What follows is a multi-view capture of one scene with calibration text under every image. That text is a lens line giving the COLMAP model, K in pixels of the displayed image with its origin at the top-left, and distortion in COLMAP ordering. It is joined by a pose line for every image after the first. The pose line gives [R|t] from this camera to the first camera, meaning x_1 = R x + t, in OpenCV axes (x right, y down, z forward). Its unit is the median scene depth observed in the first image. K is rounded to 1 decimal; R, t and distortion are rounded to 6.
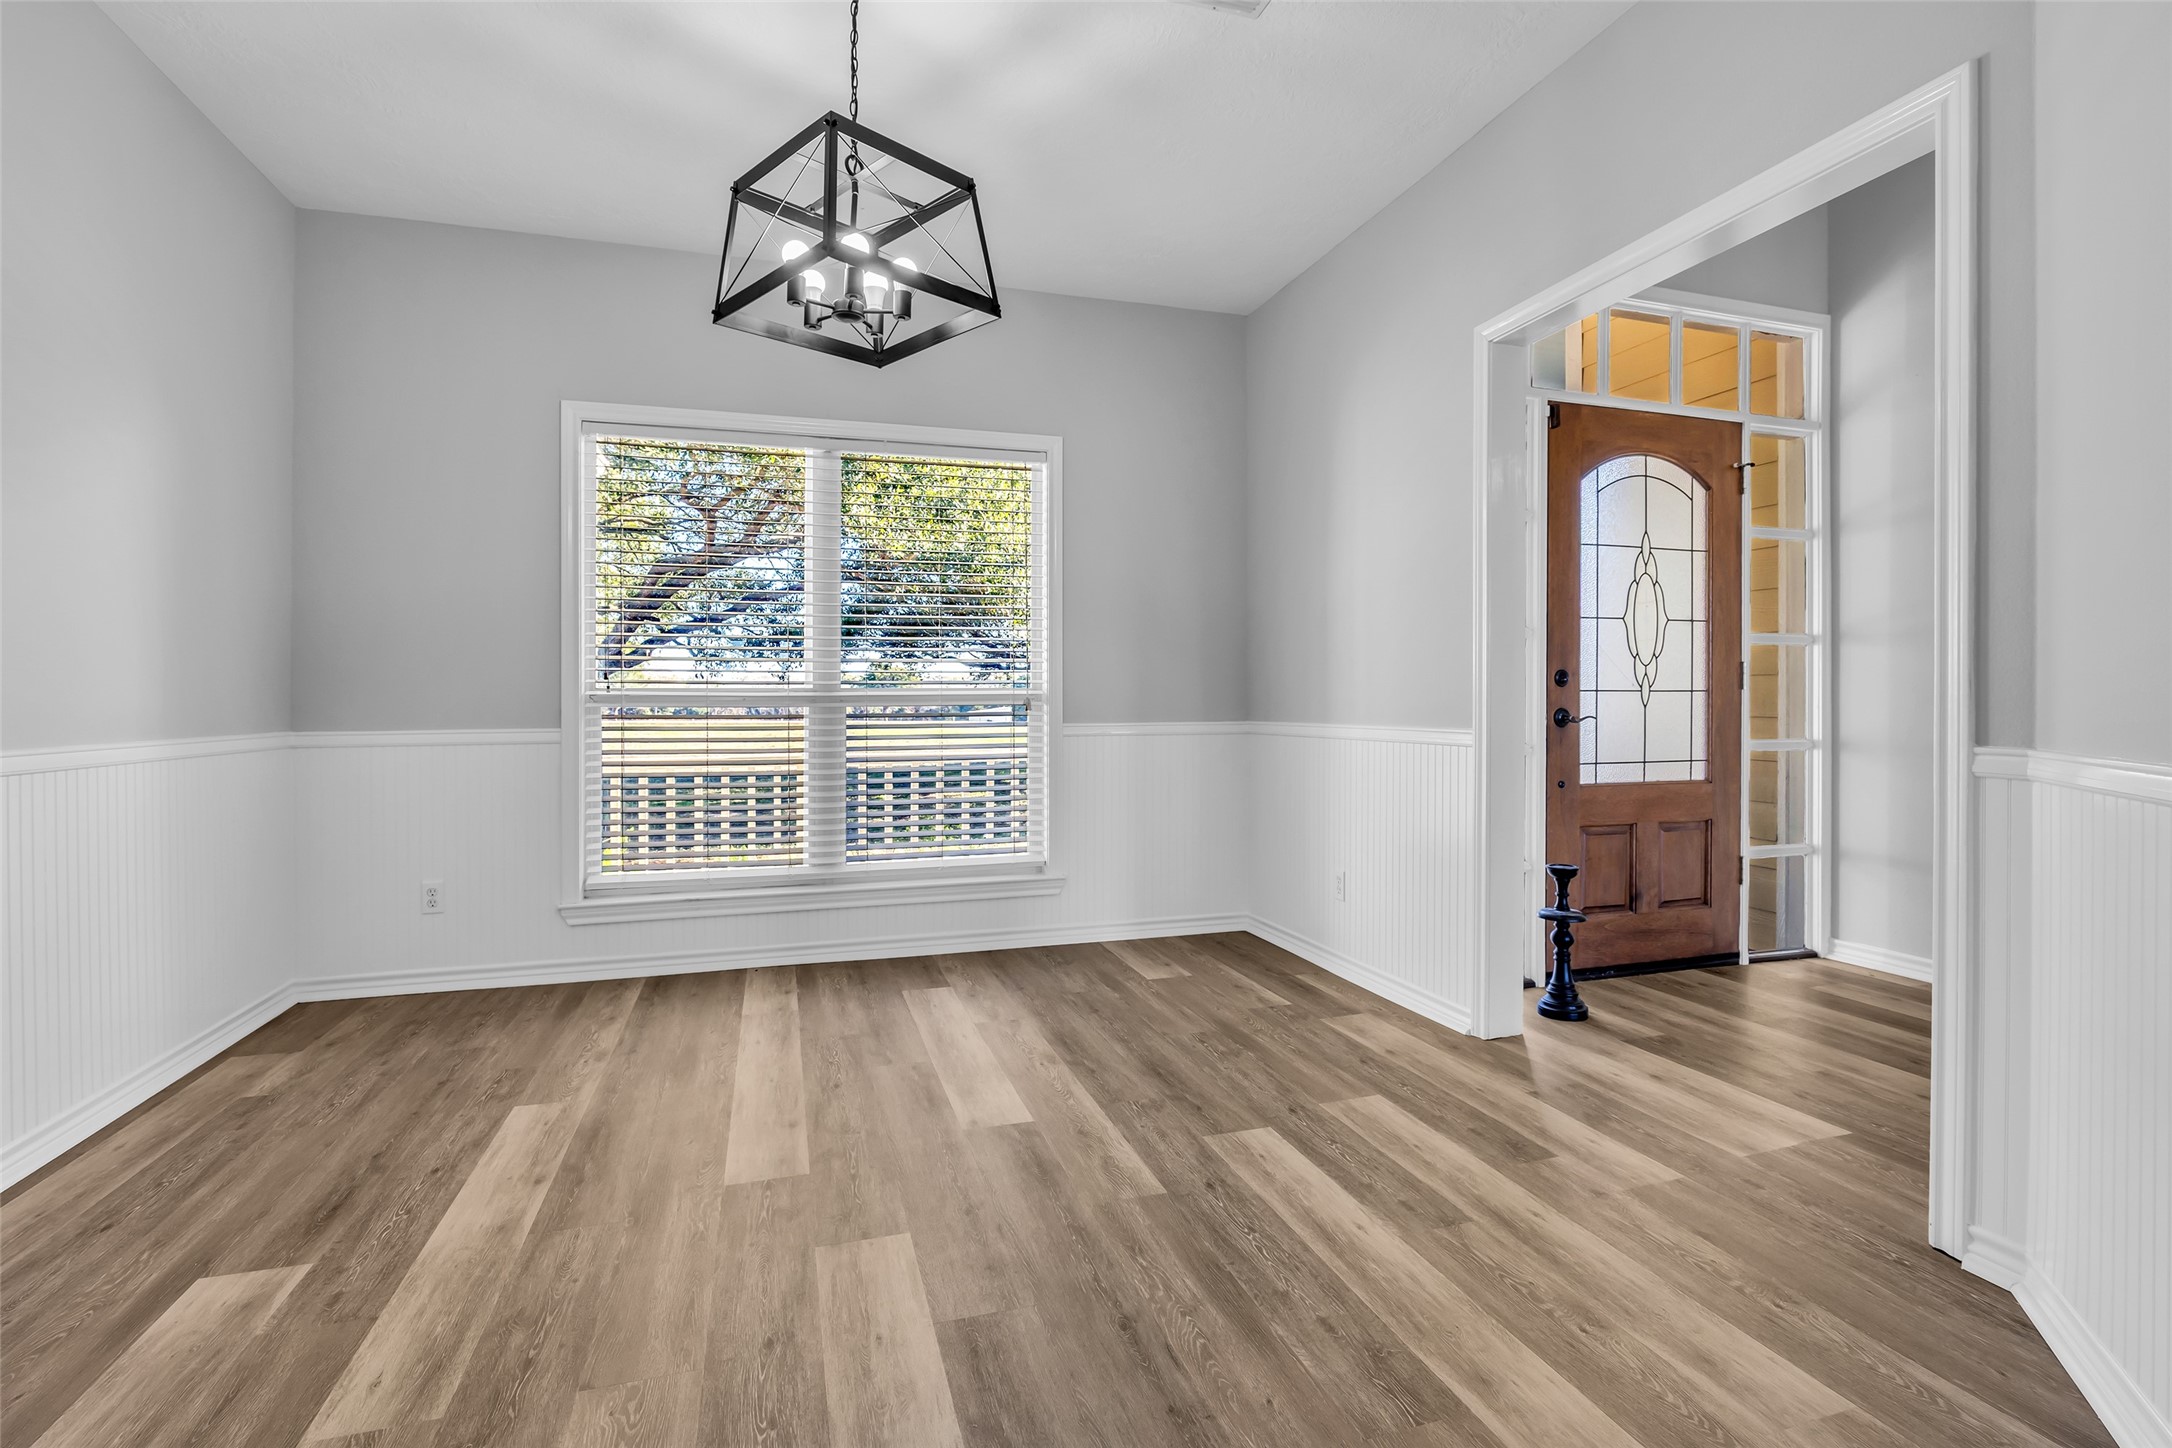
lens RADIAL K [[988.6, 0, 1092.3], [0, 988.6, 706.0], [0, 0, 1]] dist [-0.012219, 0.000234]
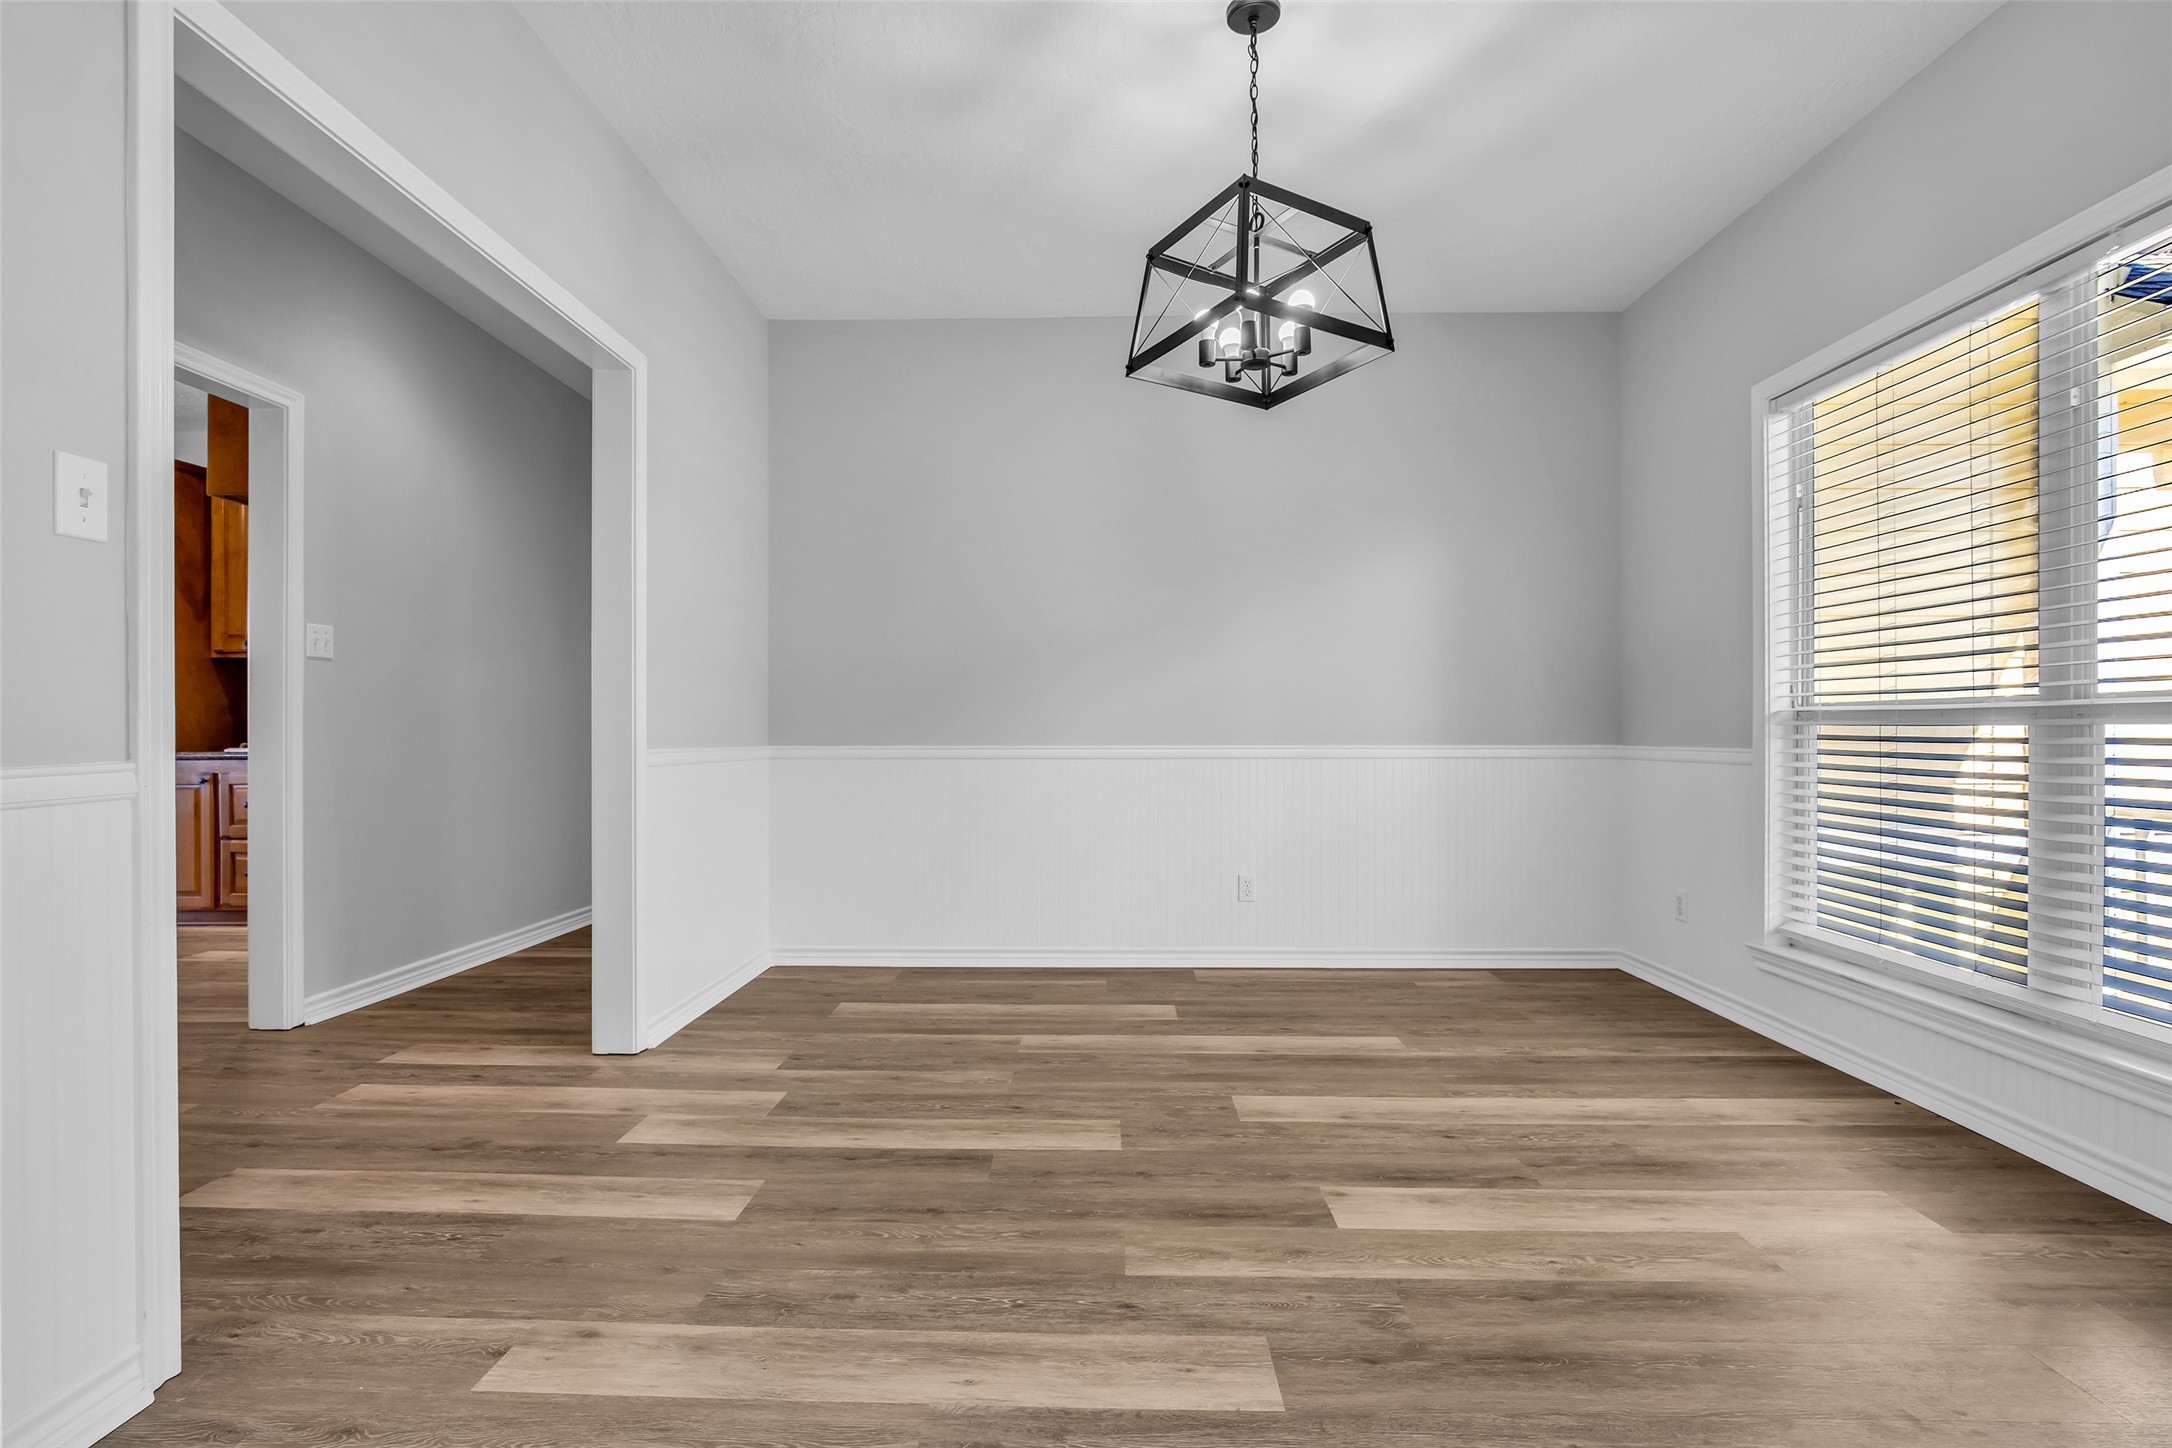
lens RADIAL K [[1001.9, 0, 1086.0], [0, 1001.9, 724.0], [0, 0, 1]] dist [-0.014136, 0.000373]
pose [[-0.321156, -0.002911, -0.947022, 0.869890], [-0.006244, 0.999980, -0.000957, 0.008743], [0.947006, 0.005606, -0.321168, 1.177183]]
